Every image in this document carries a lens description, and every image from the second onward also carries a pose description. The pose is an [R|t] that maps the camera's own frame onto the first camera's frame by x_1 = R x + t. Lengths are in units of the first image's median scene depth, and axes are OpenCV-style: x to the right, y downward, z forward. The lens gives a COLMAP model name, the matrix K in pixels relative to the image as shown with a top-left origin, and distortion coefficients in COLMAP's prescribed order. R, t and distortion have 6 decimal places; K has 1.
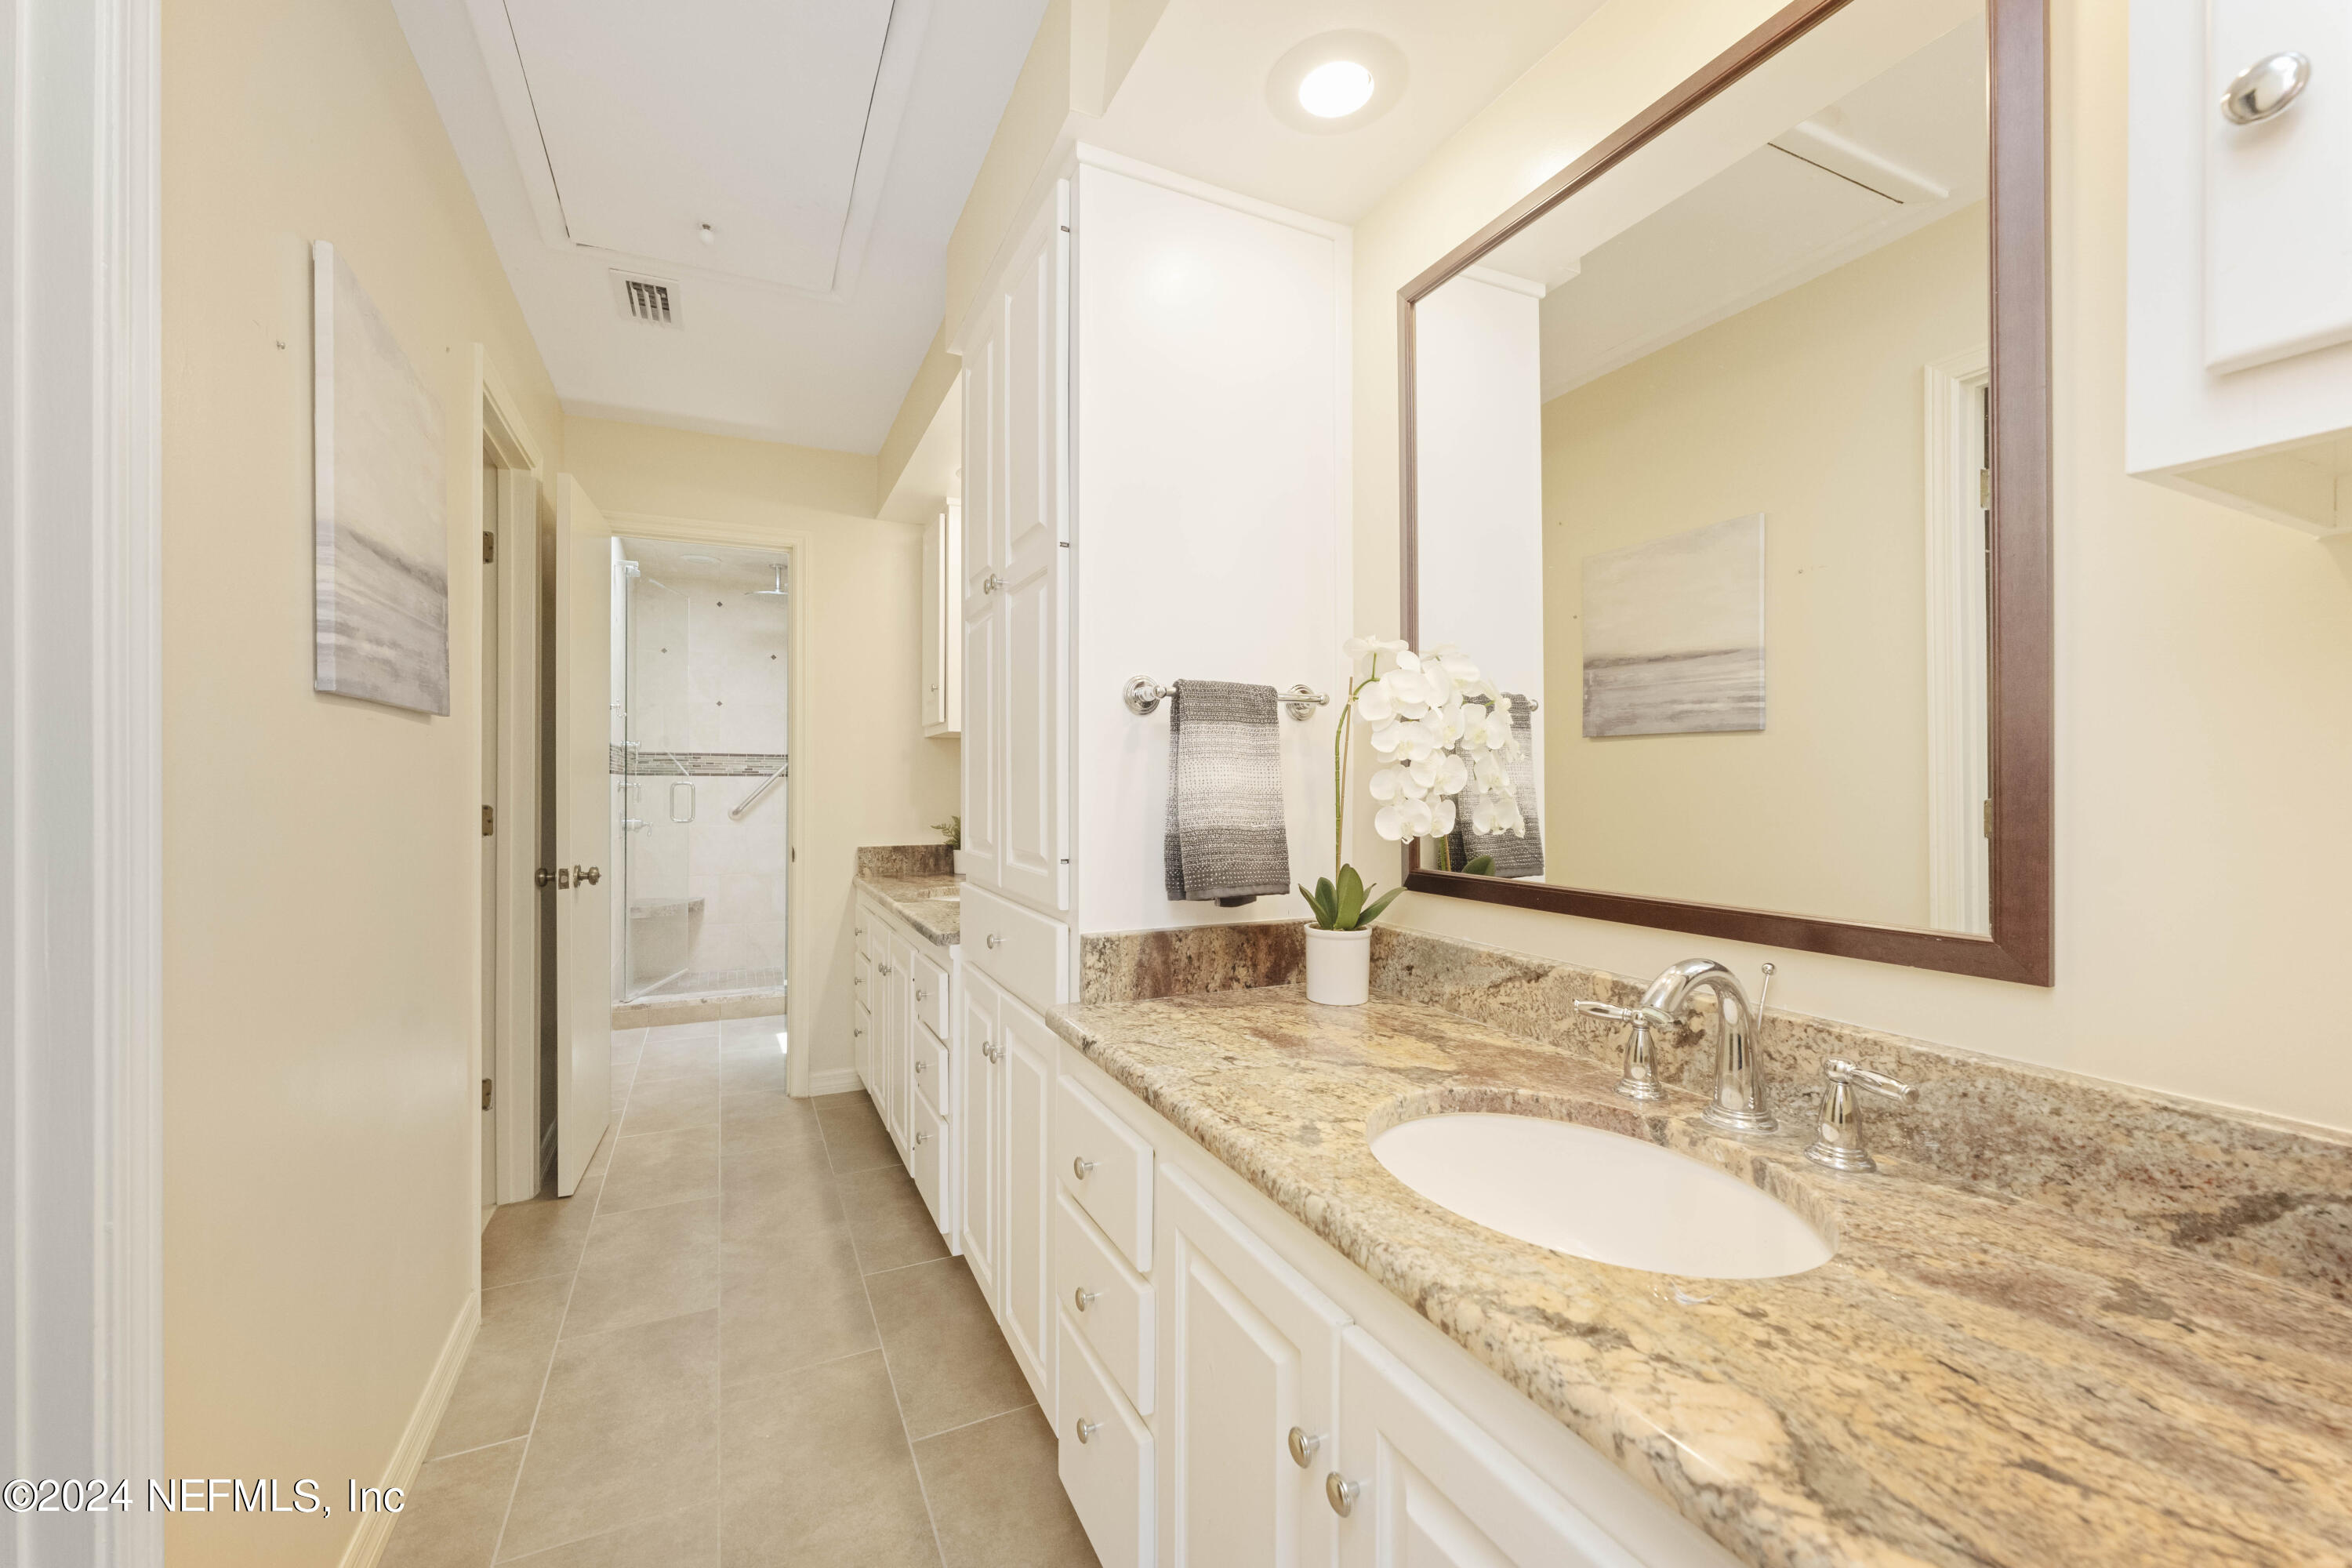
lens RADIAL K [[957.7, 0, 1181.3], [0, 957.7, 786.7], [0, 0, 1]] dist [-0.000952, -0.000214]
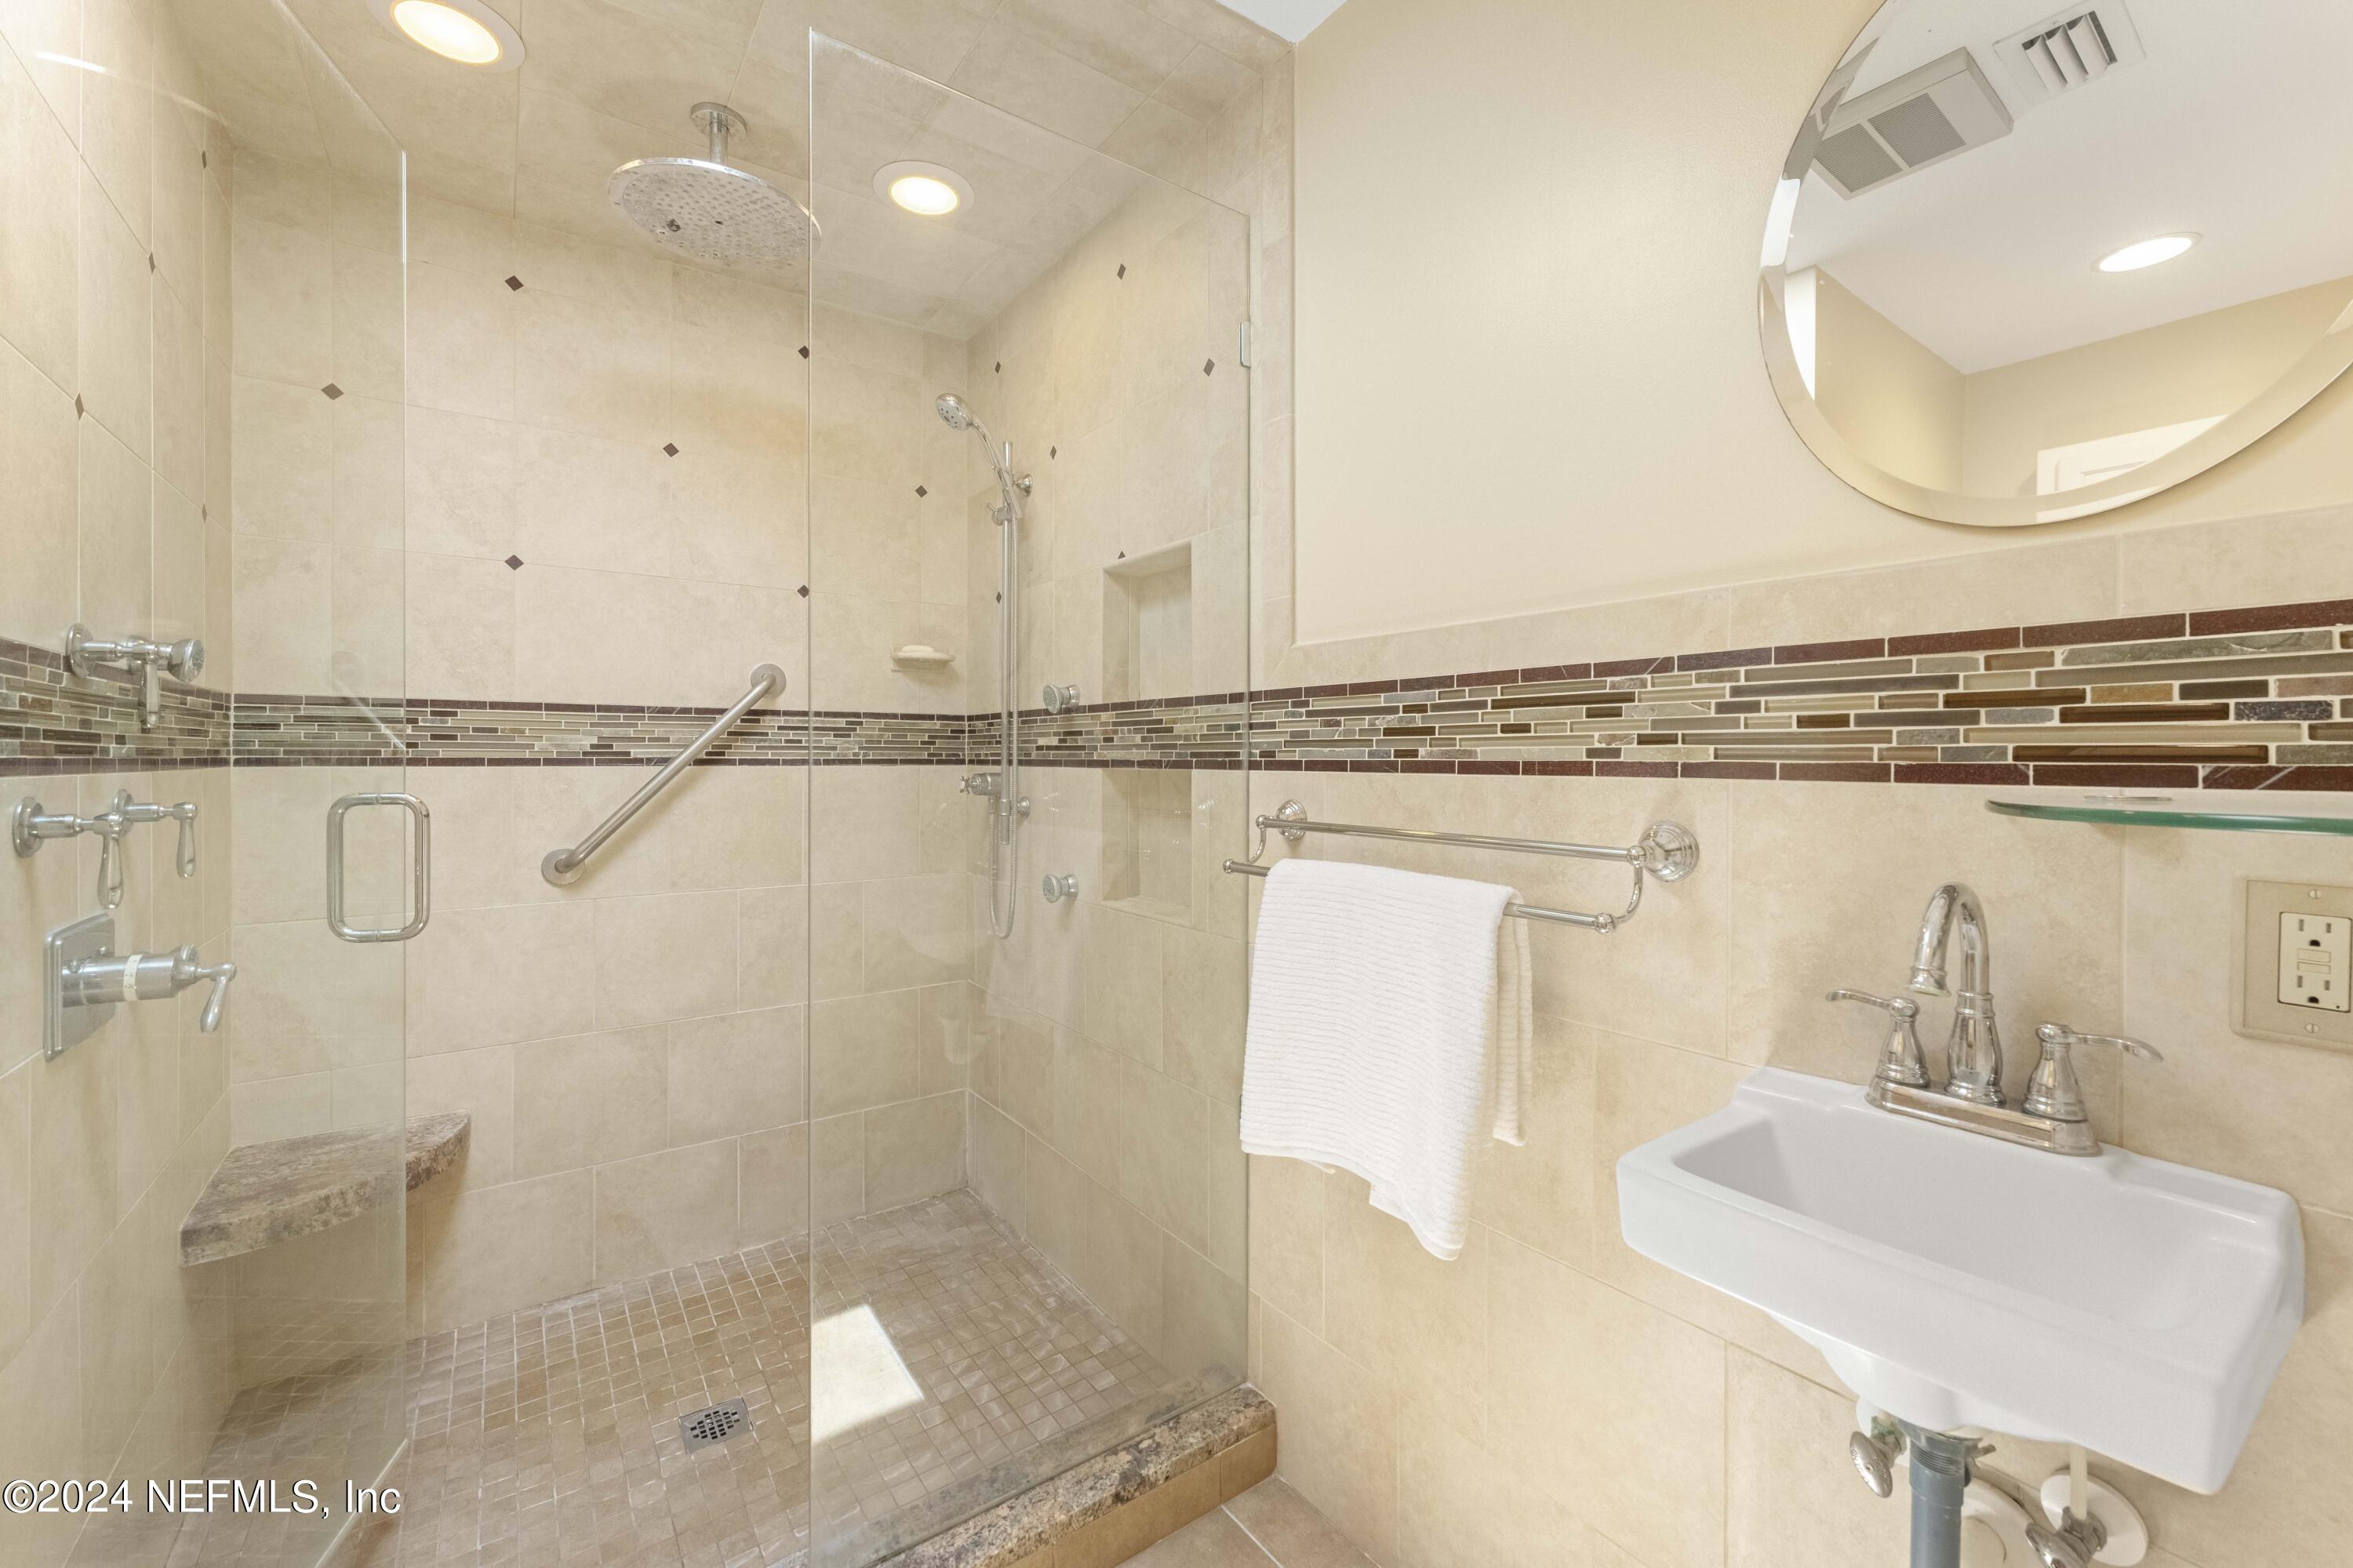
lens RADIAL K [[958.1, 0, 1171.3], [0, 958.1, 769.1], [0, 0, 1]] dist [-0.000952, -0.000214]
pose [[0.986402, 0.002514, 0.164333, -0.302509], [-0.004537, 0.999918, 0.011937, -0.015149], [-0.164290, -0.012520, 0.986333, 0.614746]]
